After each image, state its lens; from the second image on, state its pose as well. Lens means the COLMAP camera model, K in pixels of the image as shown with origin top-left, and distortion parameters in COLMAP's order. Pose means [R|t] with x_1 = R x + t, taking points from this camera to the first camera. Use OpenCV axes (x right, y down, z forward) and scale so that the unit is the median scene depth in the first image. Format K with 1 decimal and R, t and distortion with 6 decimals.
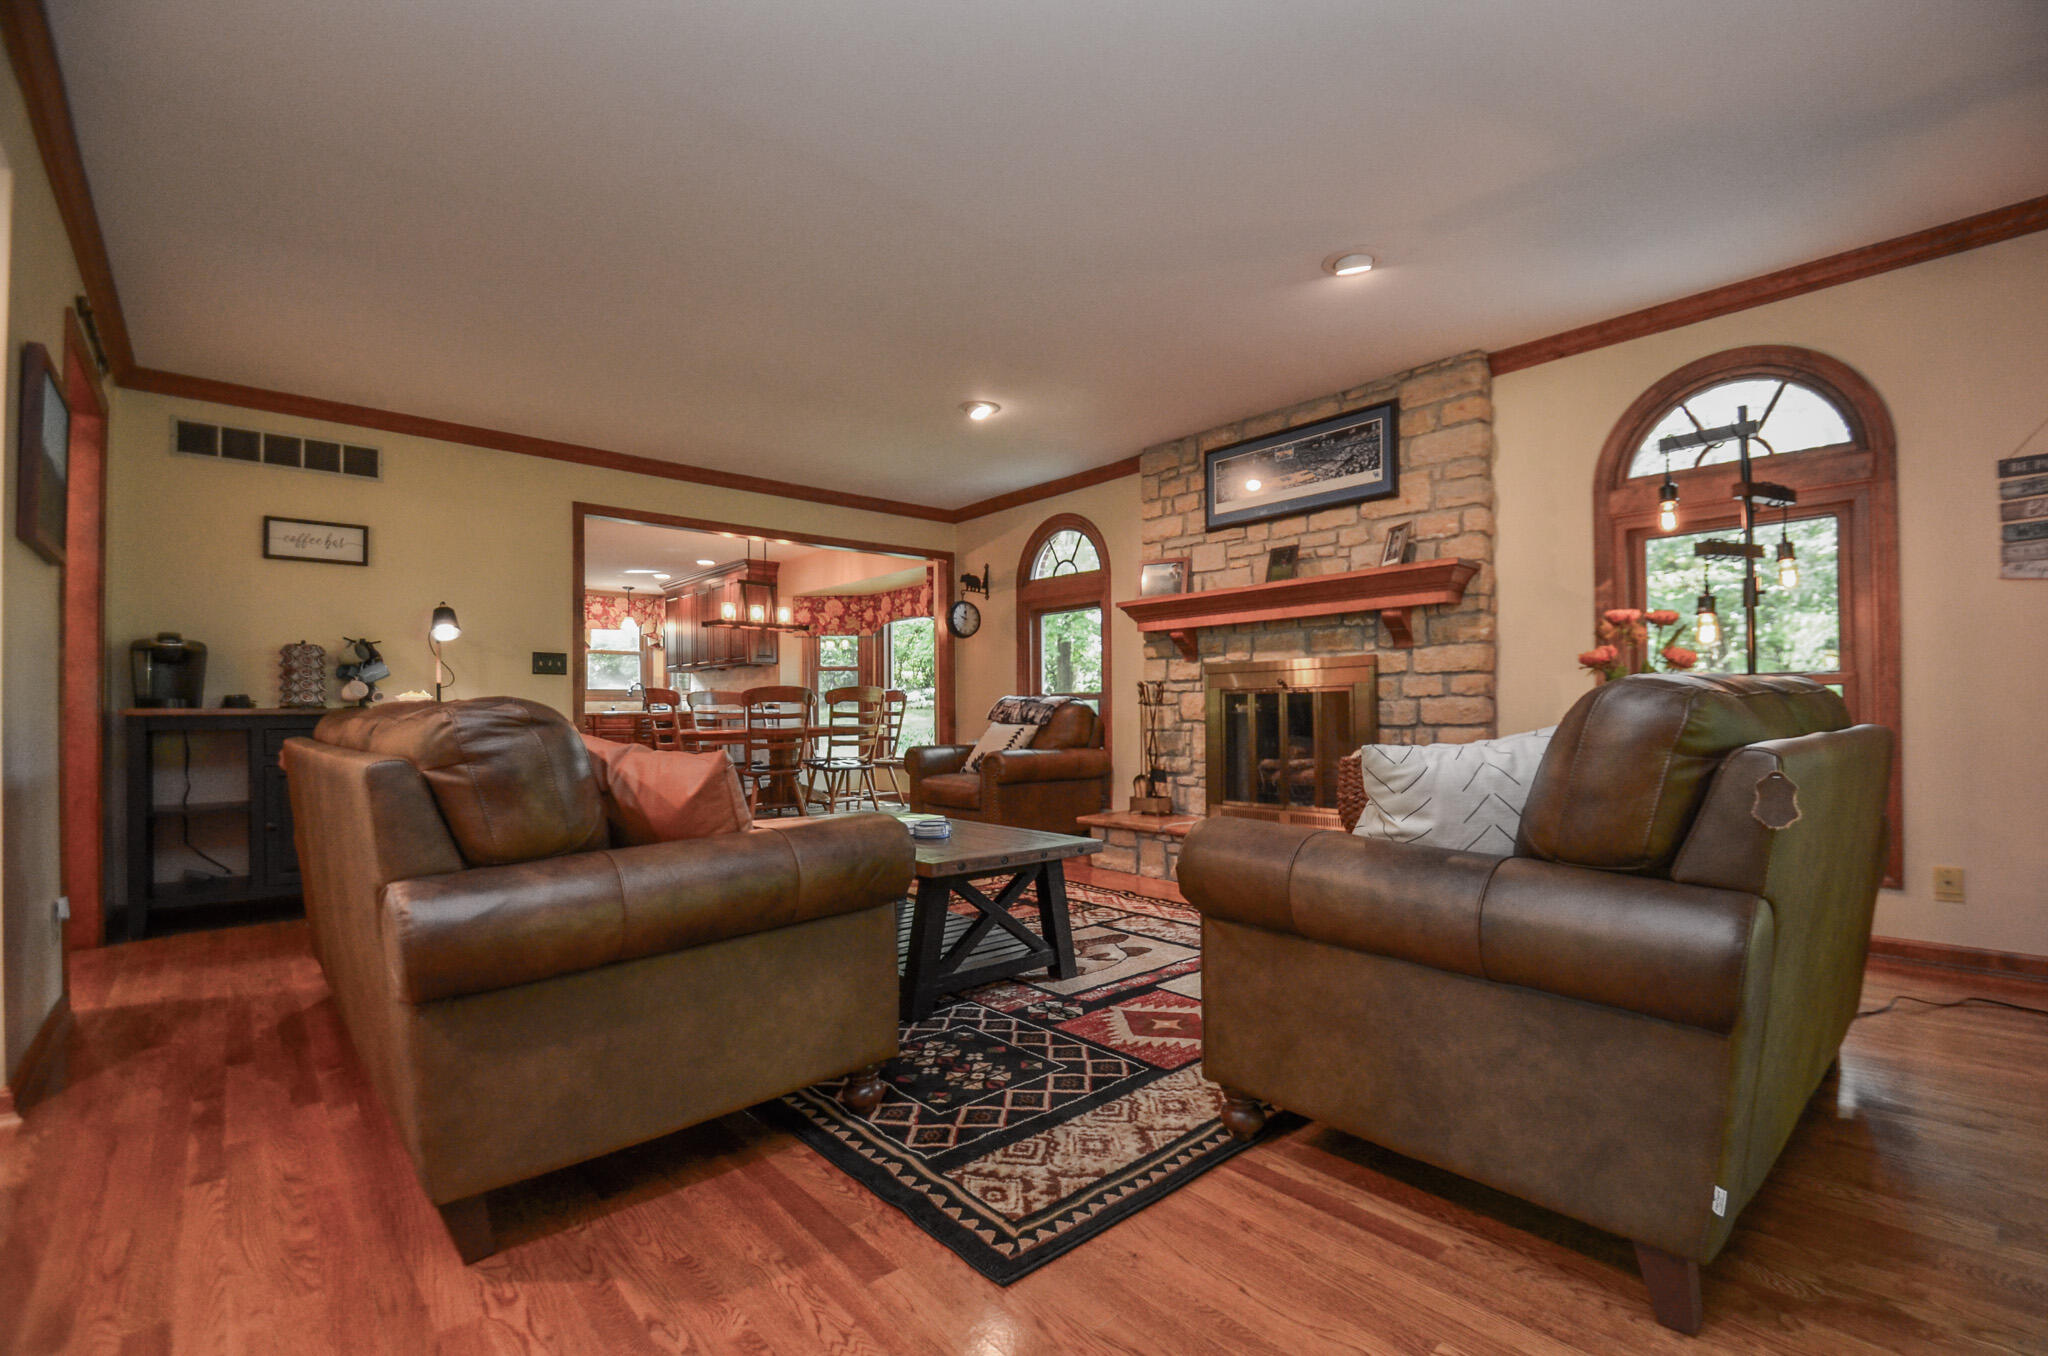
lens RADIAL K [[894.5, 0, 1034.7], [0, 894.5, 699.8], [0, 0, 1]] dist [0.004524, -0.000020]
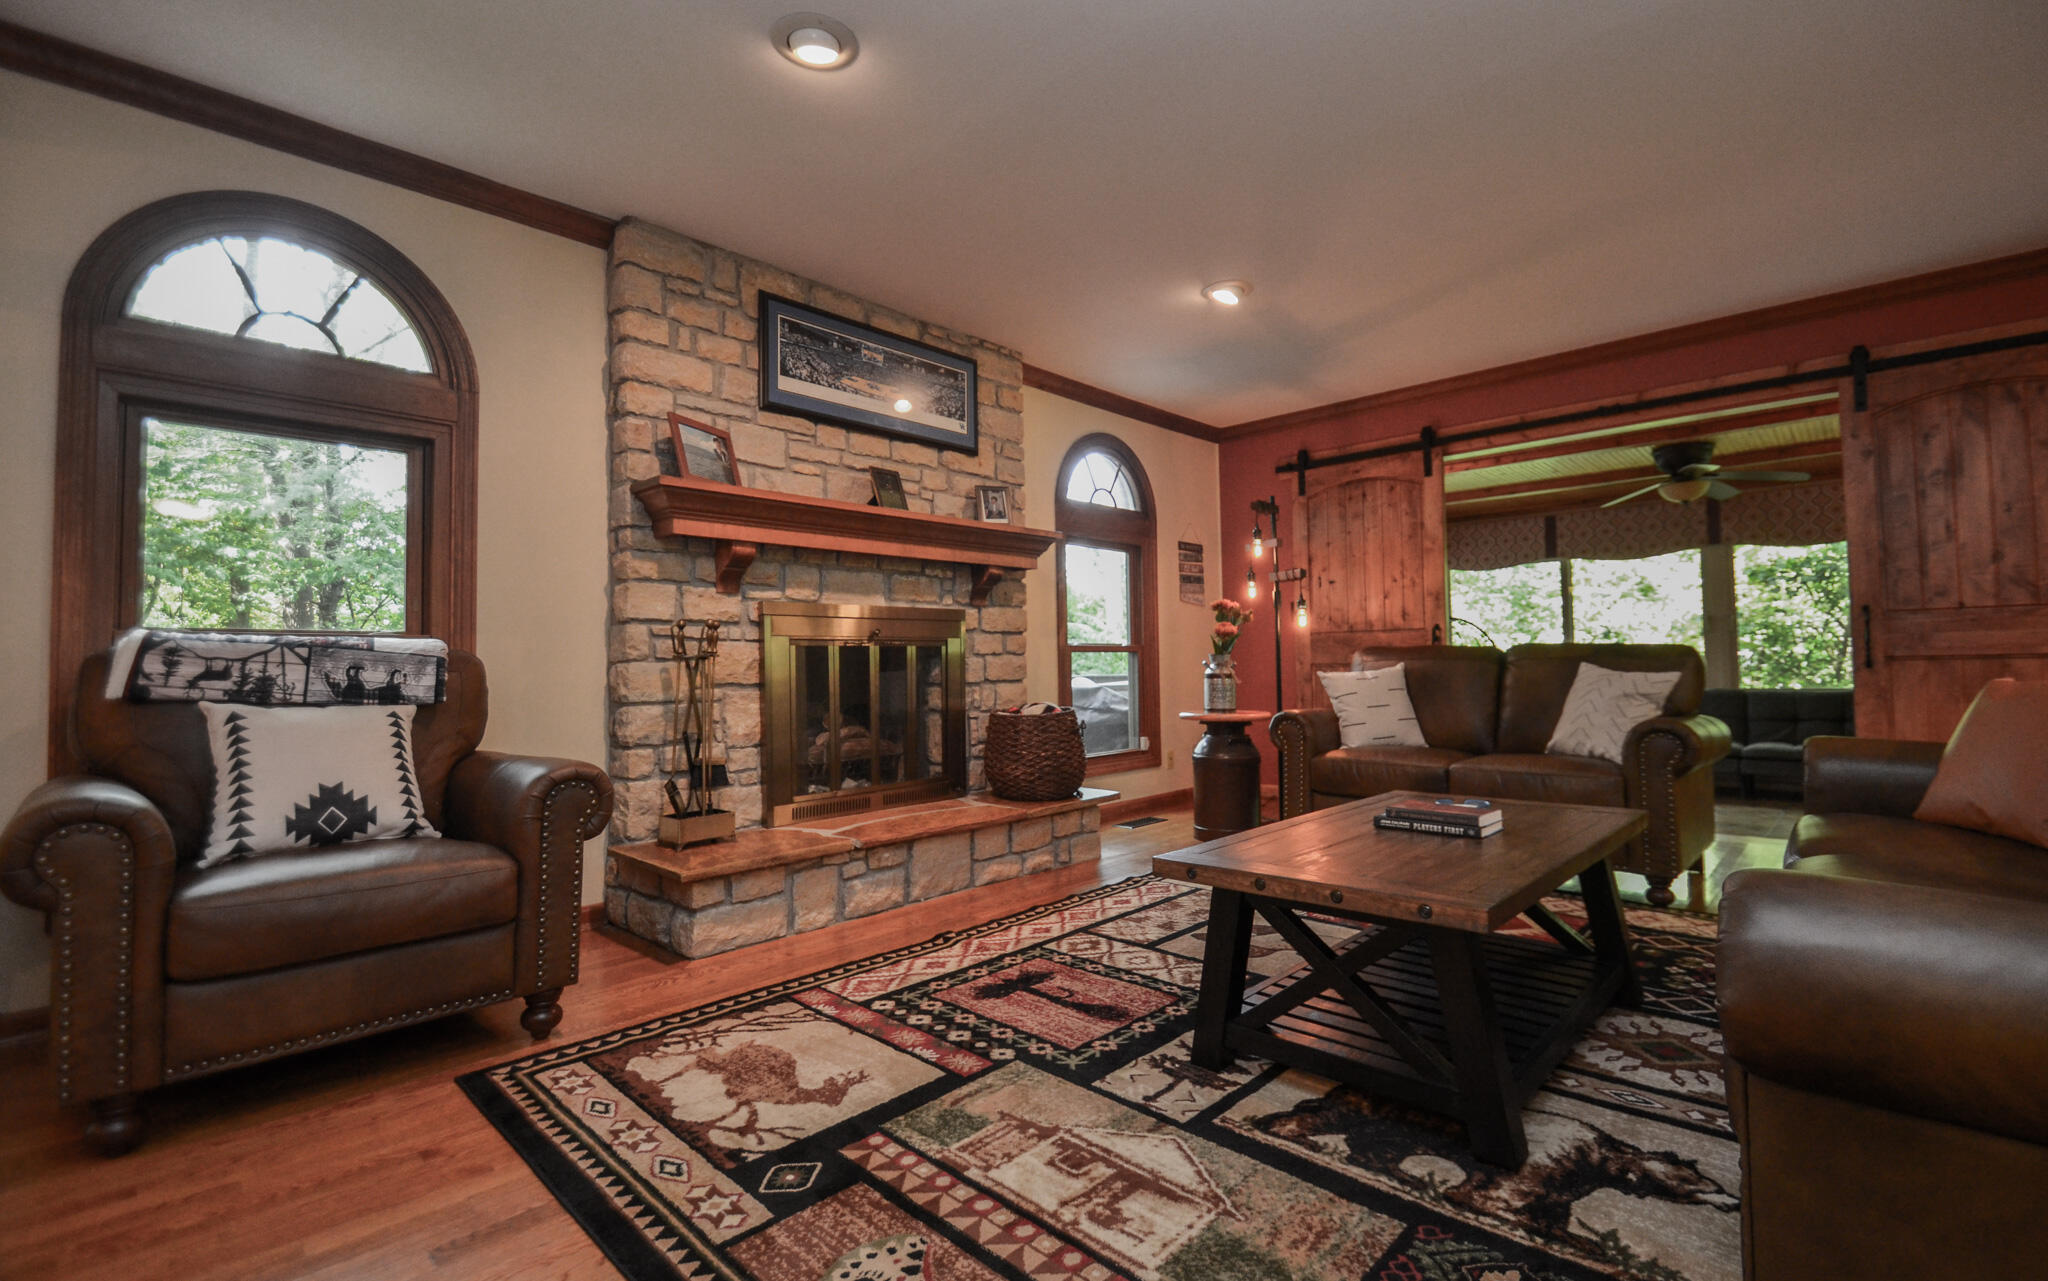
lens RADIAL K [[911.1, 0, 1039.5], [0, 911.1, 626.0], [0, 0, 1]] dist [-0.002389, -0.000182]
pose [[-0.085719, 0.056347, 0.994725, -0.595927], [0.001163, 0.998404, -0.056455, 0.022316], [-0.996319, -0.003682, -0.085648, 0.987219]]
